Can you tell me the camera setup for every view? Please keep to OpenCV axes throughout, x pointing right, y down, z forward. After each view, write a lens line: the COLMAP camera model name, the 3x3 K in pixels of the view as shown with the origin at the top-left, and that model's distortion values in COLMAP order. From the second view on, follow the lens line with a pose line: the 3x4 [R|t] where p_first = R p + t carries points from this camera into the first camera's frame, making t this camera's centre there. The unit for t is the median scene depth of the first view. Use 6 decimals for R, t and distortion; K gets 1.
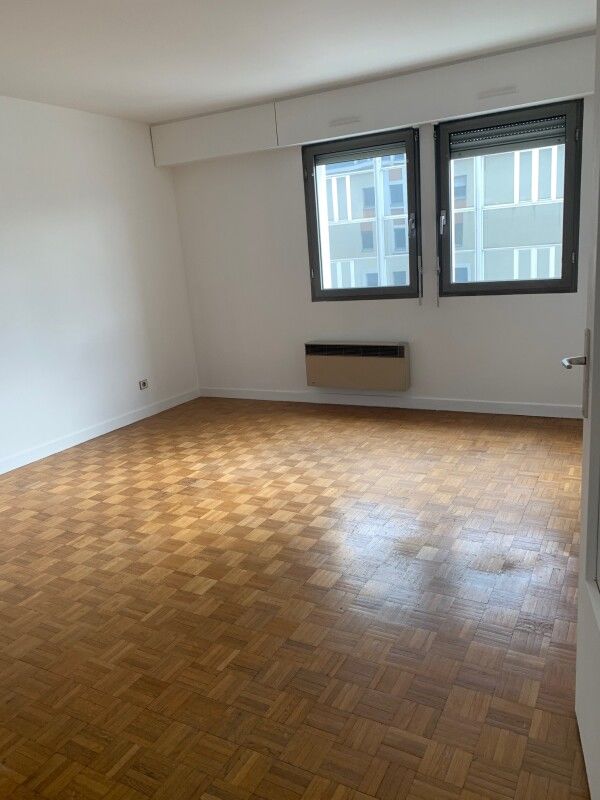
lens RADIAL K [[607.4, 0, 294.8], [0, 607.4, 401.5], [0, 0, 1]] dist [0.008505, -0.023770]
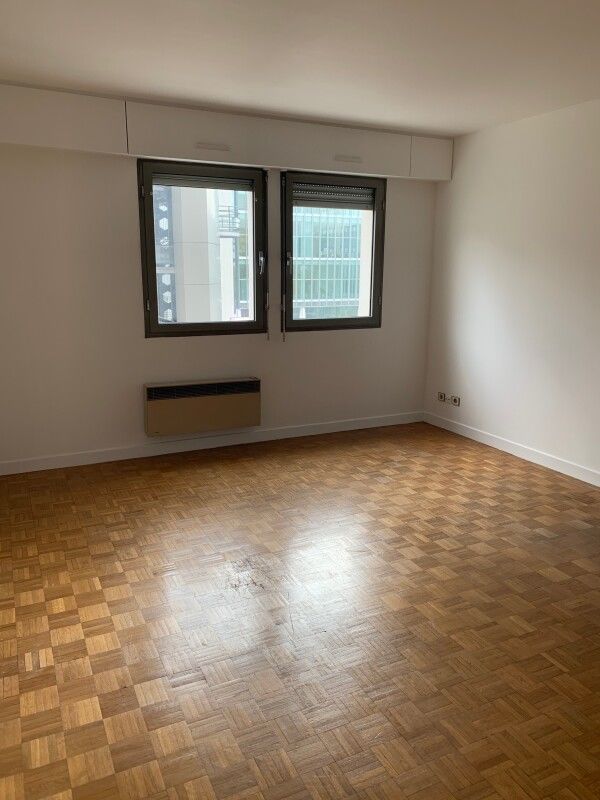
lens RADIAL K [[607.4, 0, 296.1], [0, 607.4, 400.0], [0, 0, 1]] dist [0.008505, -0.023770]
pose [[0.577223, -0.096144, 0.810907, -0.629723], [0.147772, 0.988948, 0.012066, -0.065253], [-0.803105, 0.112864, 0.585051, 0.384492]]
